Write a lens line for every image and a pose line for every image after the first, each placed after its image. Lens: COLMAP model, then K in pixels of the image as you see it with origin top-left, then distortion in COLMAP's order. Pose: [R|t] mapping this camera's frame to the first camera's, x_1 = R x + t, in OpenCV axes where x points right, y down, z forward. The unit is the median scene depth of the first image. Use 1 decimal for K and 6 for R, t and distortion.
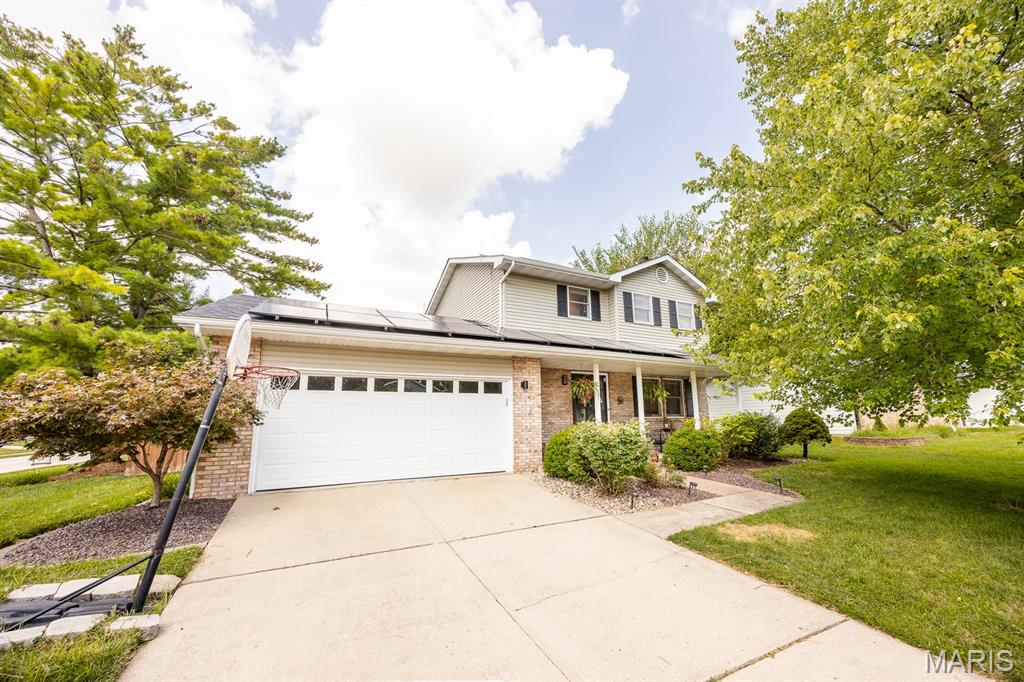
lens RADIAL K [[387.9, 0, 514.5], [0, 387.9, 343.3], [0, 0, 1]] dist [-0.000421, -0.000138]
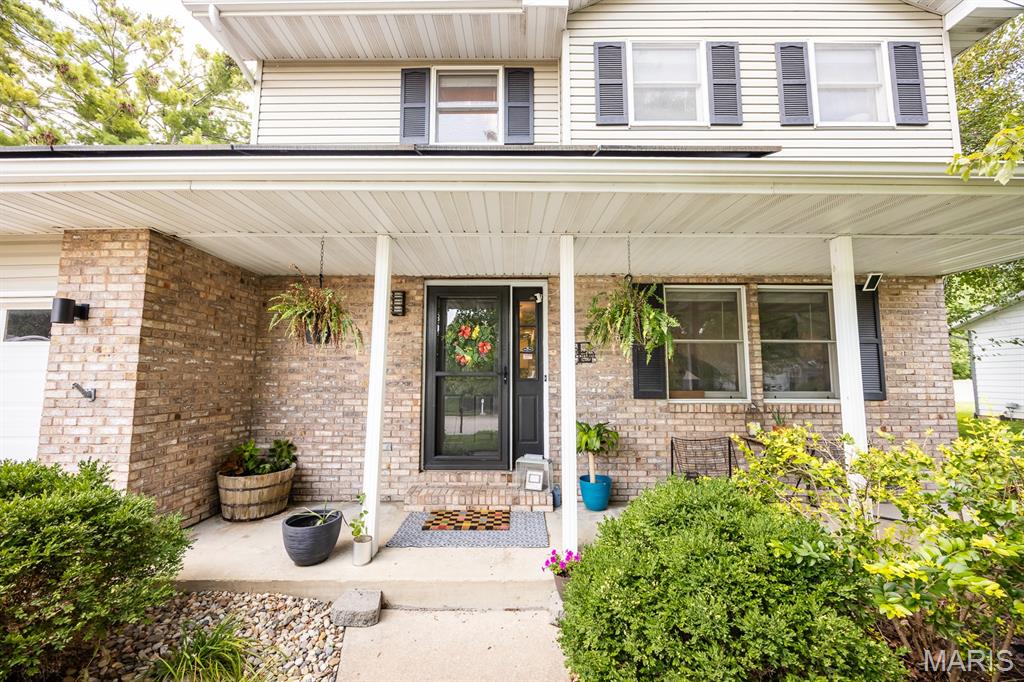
lens RADIAL K [[413.5, 0, 490.5], [0, 413.5, 340.4], [0, 0, 1]] dist [-0.002699, -0.000157]
pose [[0.894579, -0.033462, -0.445656, 0.365356], [0.078840, 0.993370, 0.083670, 0.095795], [0.439902, -0.109985, 0.891285, 0.619363]]
